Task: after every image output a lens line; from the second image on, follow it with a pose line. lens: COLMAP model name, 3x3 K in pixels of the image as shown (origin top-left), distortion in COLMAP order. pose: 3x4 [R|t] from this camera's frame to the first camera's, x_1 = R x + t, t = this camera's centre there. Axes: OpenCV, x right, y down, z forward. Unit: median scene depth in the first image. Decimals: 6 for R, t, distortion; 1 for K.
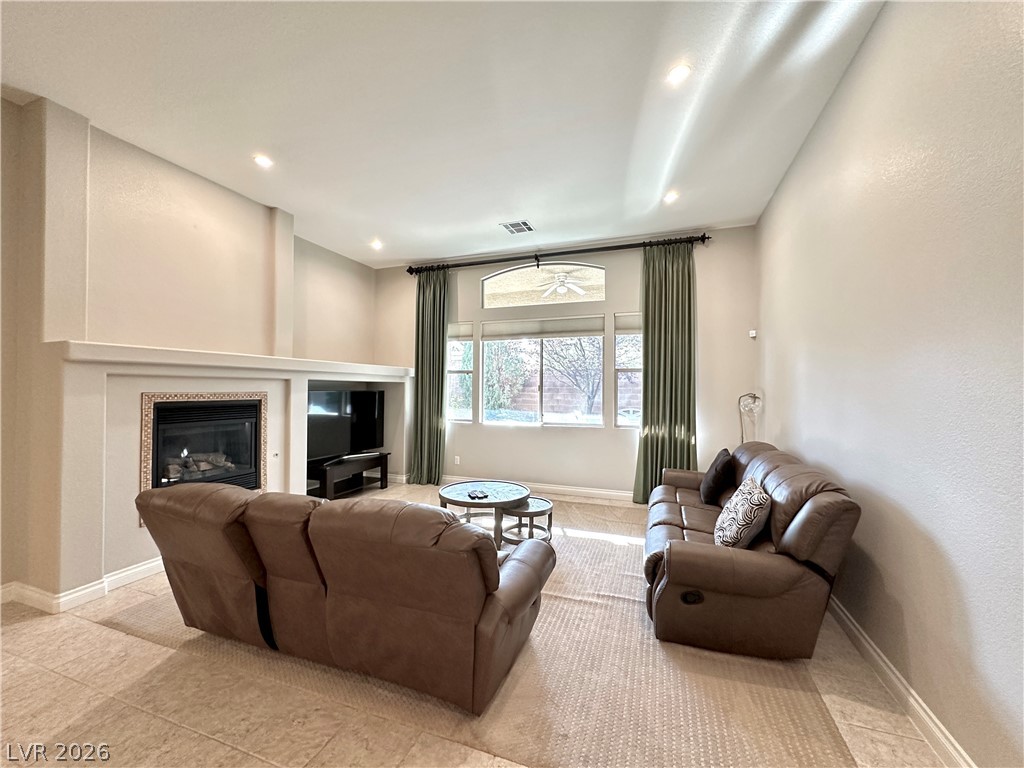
lens RADIAL K [[409.2, 0, 509.2], [0, 409.2, 386.0], [0, 0, 1]] dist [-0.005585, 0.001235]
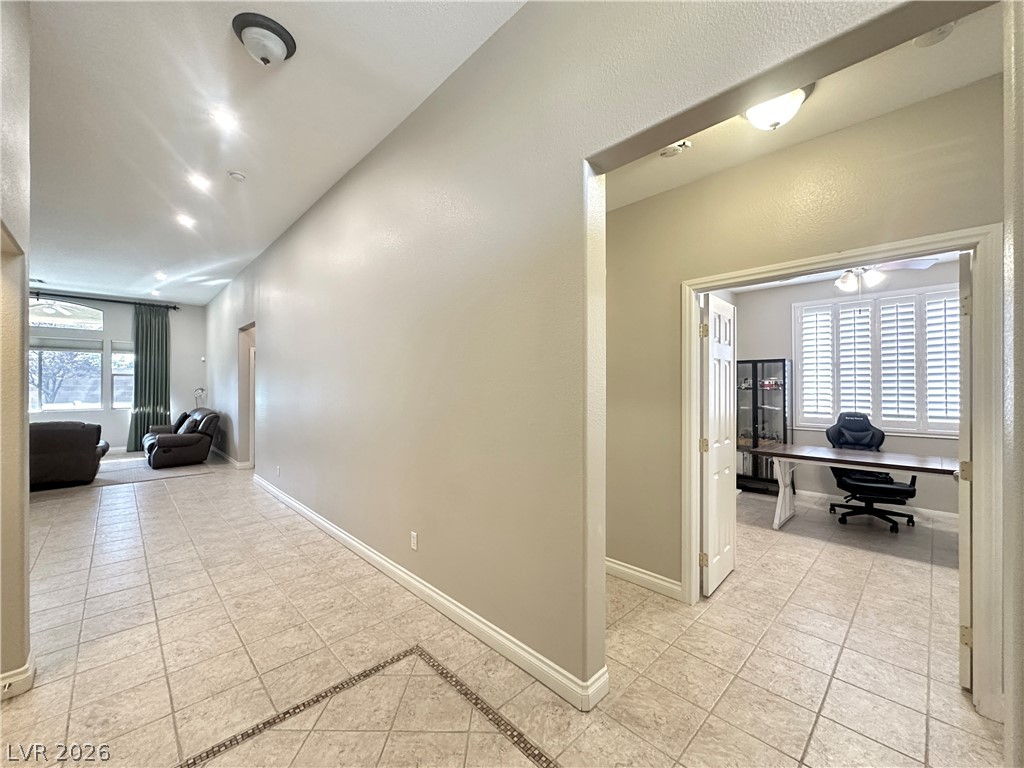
lens RADIAL K [[409.2, 0, 513.3], [0, 409.2, 385.5], [0, 0, 1]] dist [-0.005585, 0.001235]
pose [[0.437803, -0.000971, 0.899071, -0.523360], [-0.002266, 0.999995, 0.002184, -0.002399], [-0.899068, -0.002993, 0.437798, -1.203669]]
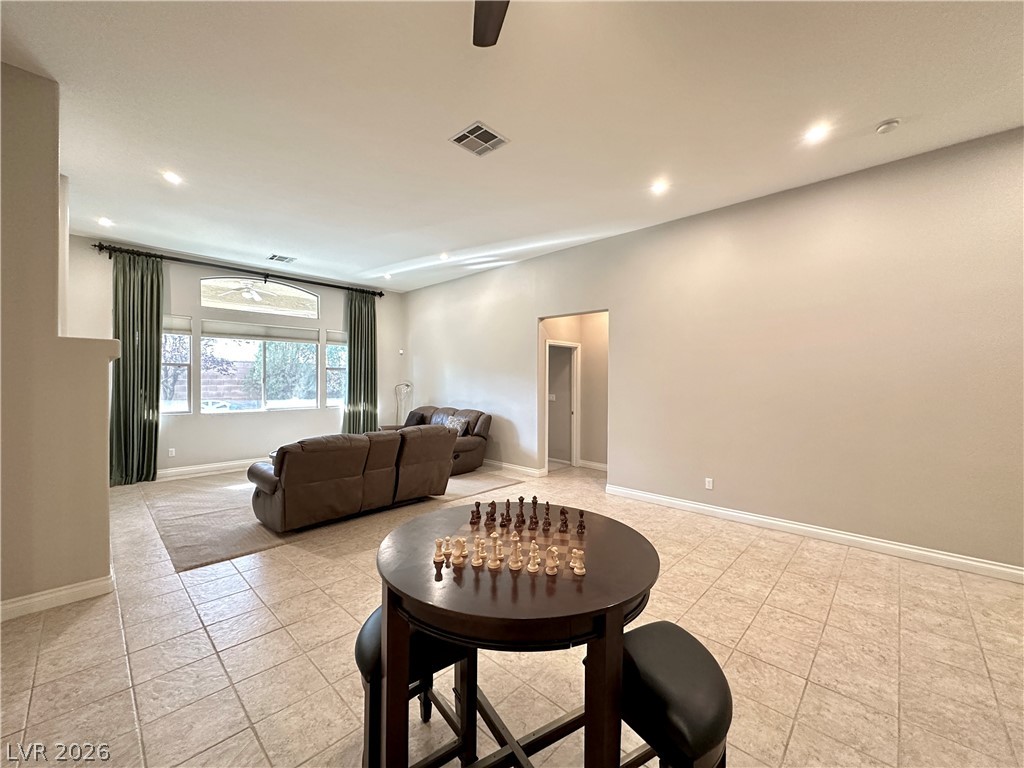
lens RADIAL K [[409.2, 0, 511.0], [0, 409.2, 384.6], [0, 0, 1]] dist [-0.005585, 0.001235]
pose [[0.406242, -0.009779, 0.913713, -0.835211], [-0.008039, 0.999866, 0.014275, -0.007260], [-0.913730, -0.013145, 0.406109, -0.201757]]
